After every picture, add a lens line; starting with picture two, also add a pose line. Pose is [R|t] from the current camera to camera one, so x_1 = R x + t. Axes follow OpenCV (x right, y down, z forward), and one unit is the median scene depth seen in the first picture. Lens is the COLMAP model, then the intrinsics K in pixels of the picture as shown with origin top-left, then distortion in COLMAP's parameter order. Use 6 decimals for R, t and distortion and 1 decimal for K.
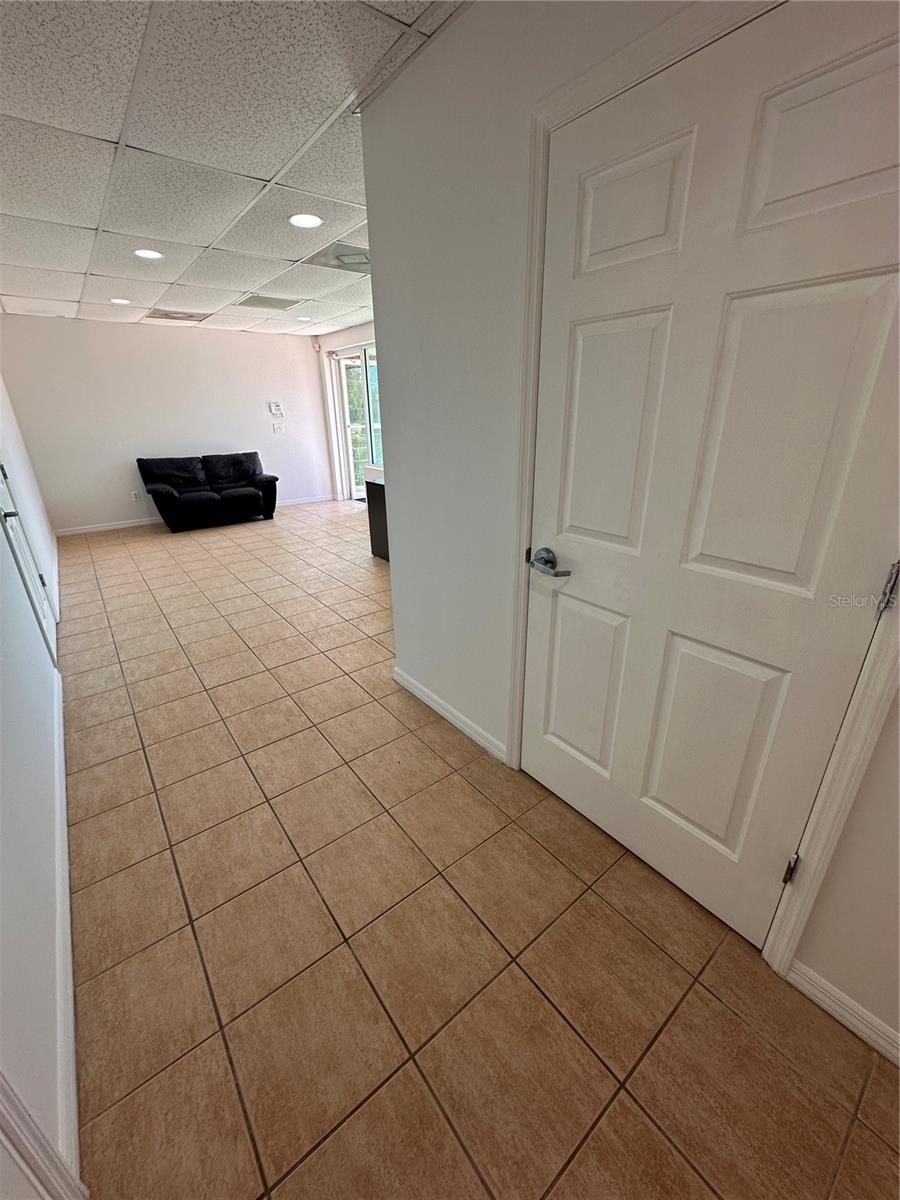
lens RADIAL K [[478.7, 0, 452.7], [0, 478.7, 596.6], [0, 0, 1]] dist [-0.002371, -0.000378]
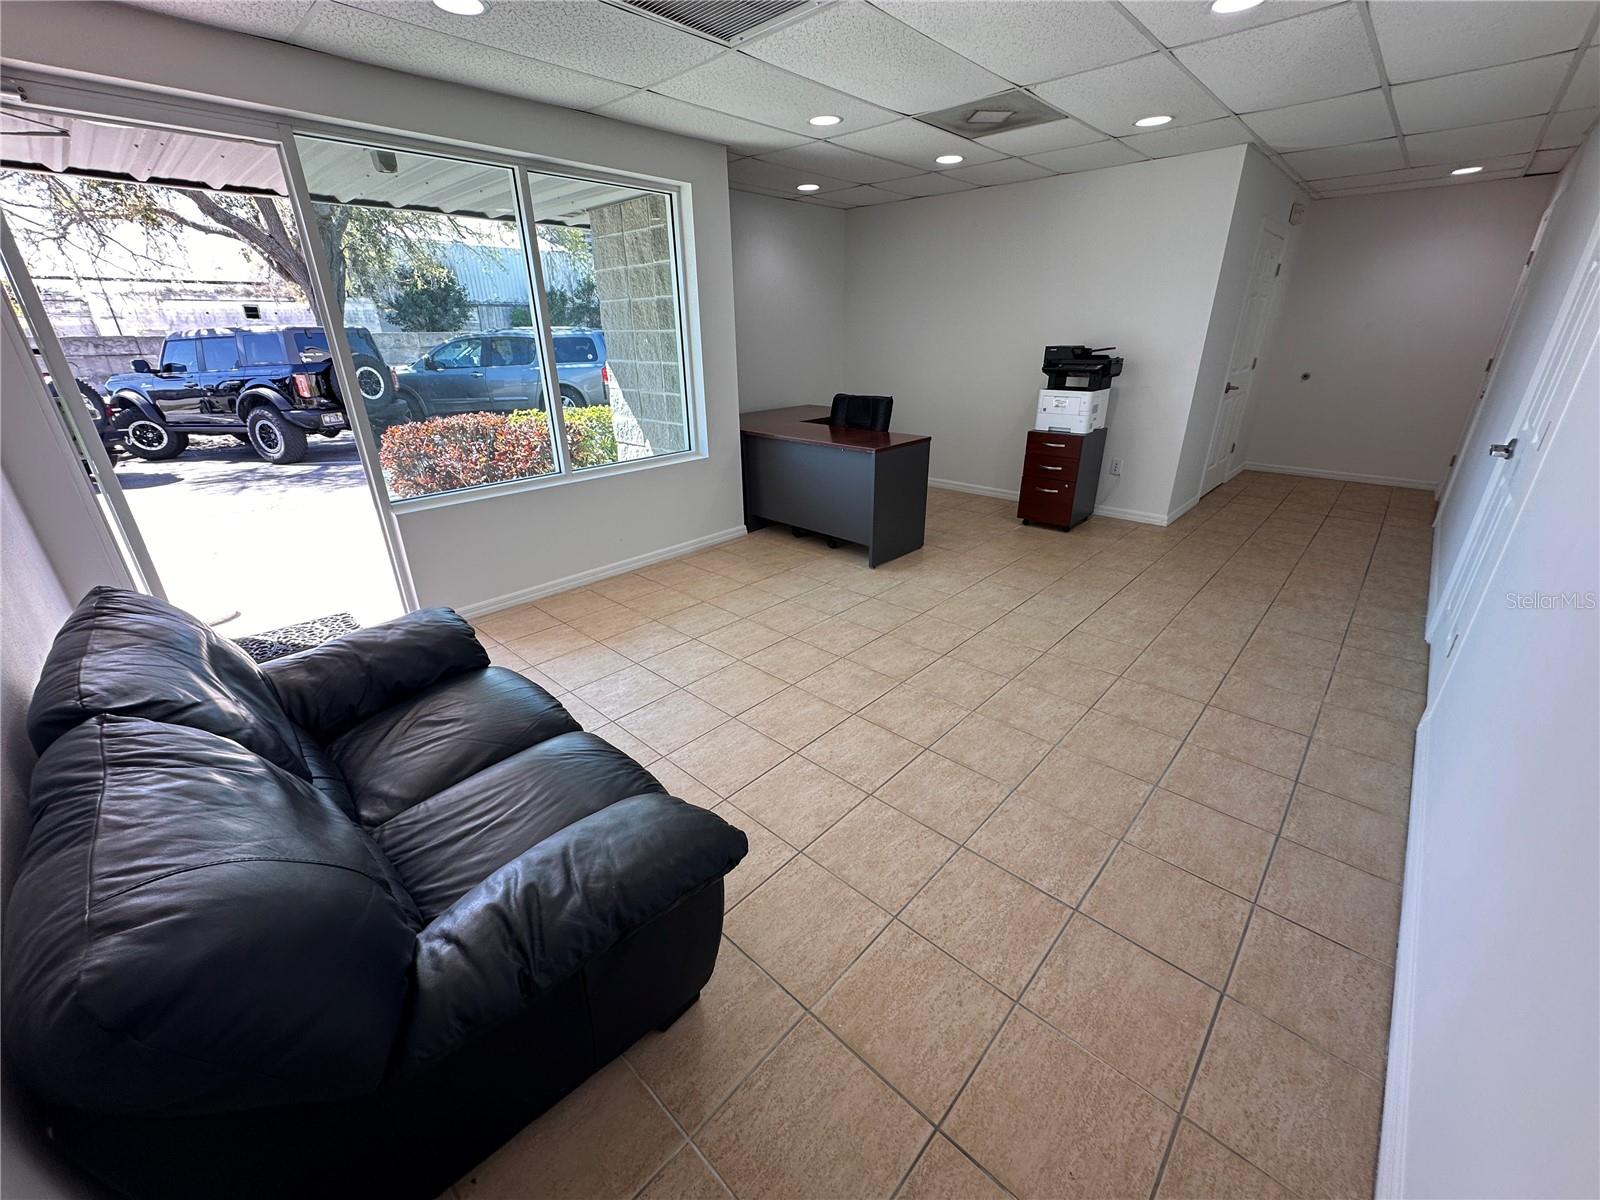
lens RADIAL K [[638.3, 0, 804.7], [0, 638.3, 600.8], [0, 0, 1]] dist [-0.002371, -0.000378]
pose [[-0.155421, -0.375329, 0.913768, -1.347978], [0.378614, 0.831738, 0.406033, -0.611630], [-0.912412, 0.409072, 0.012835, 1.600281]]
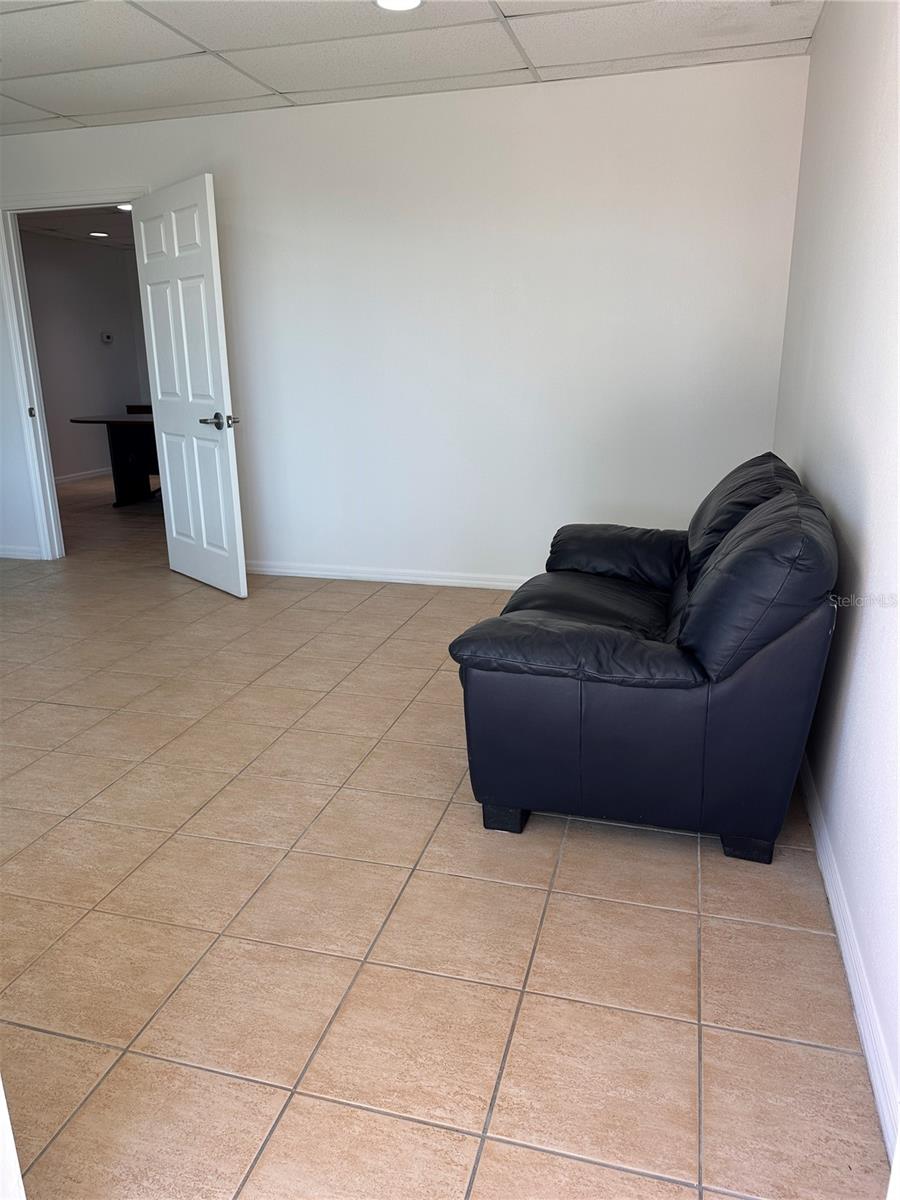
lens RADIAL K [[830.5, 0, 452.9], [0, 830.5, 596.1], [0, 0, 1]] dist [0.126918, -0.190465]
pose [[-0.809451, 0.182760, -0.558021, -0.385153], [-0.195765, 0.811963, 0.549902, -0.833865], [0.553592, 0.554360, -0.621467, 2.288720]]
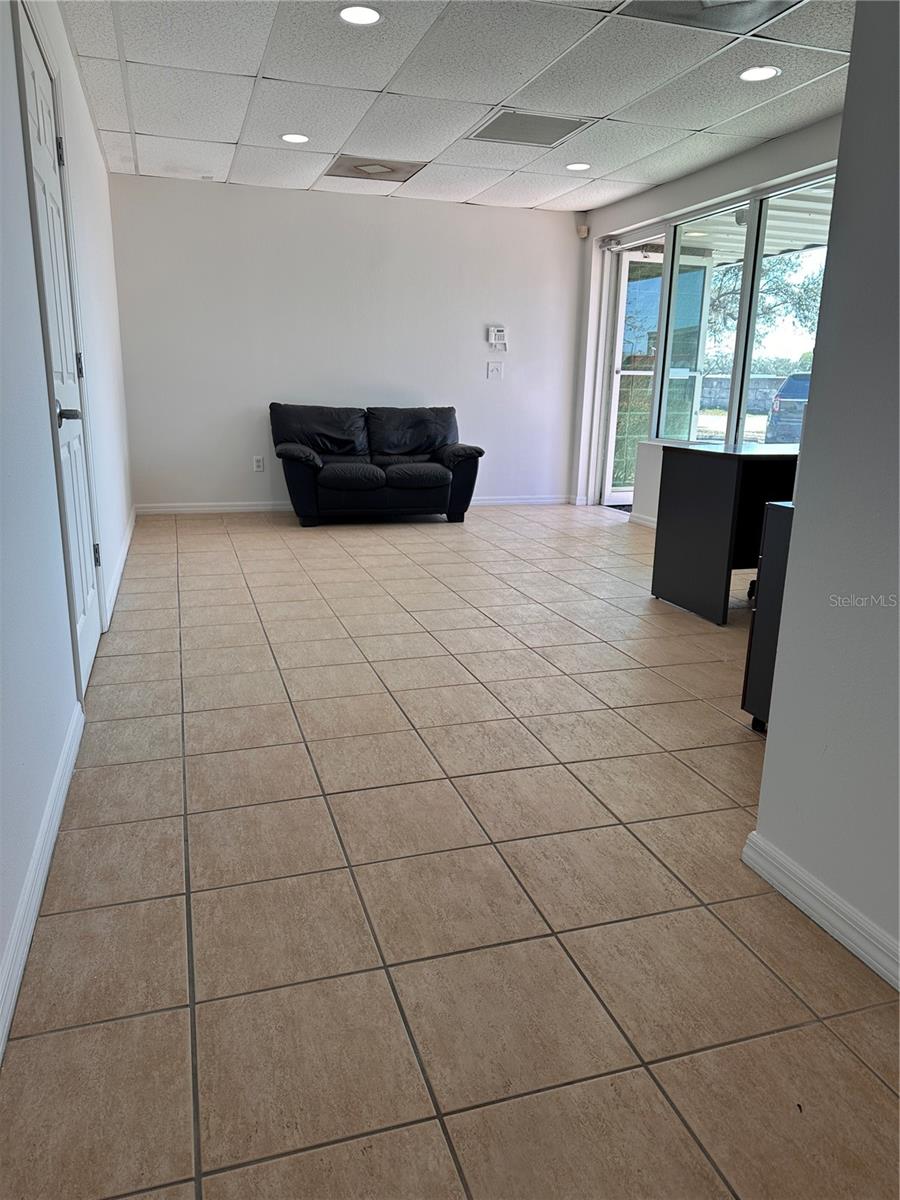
lens RADIAL K [[830.5, 0, 452.9], [0, 830.5, 596.1], [0, 0, 1]] dist [0.126918, -0.190465]
pose [[0.938757, 0.117978, -0.323754, -0.117116], [-0.159398, 0.981672, -0.104465, 0.053150], [0.305495, 0.149673, 0.940357, 0.177712]]
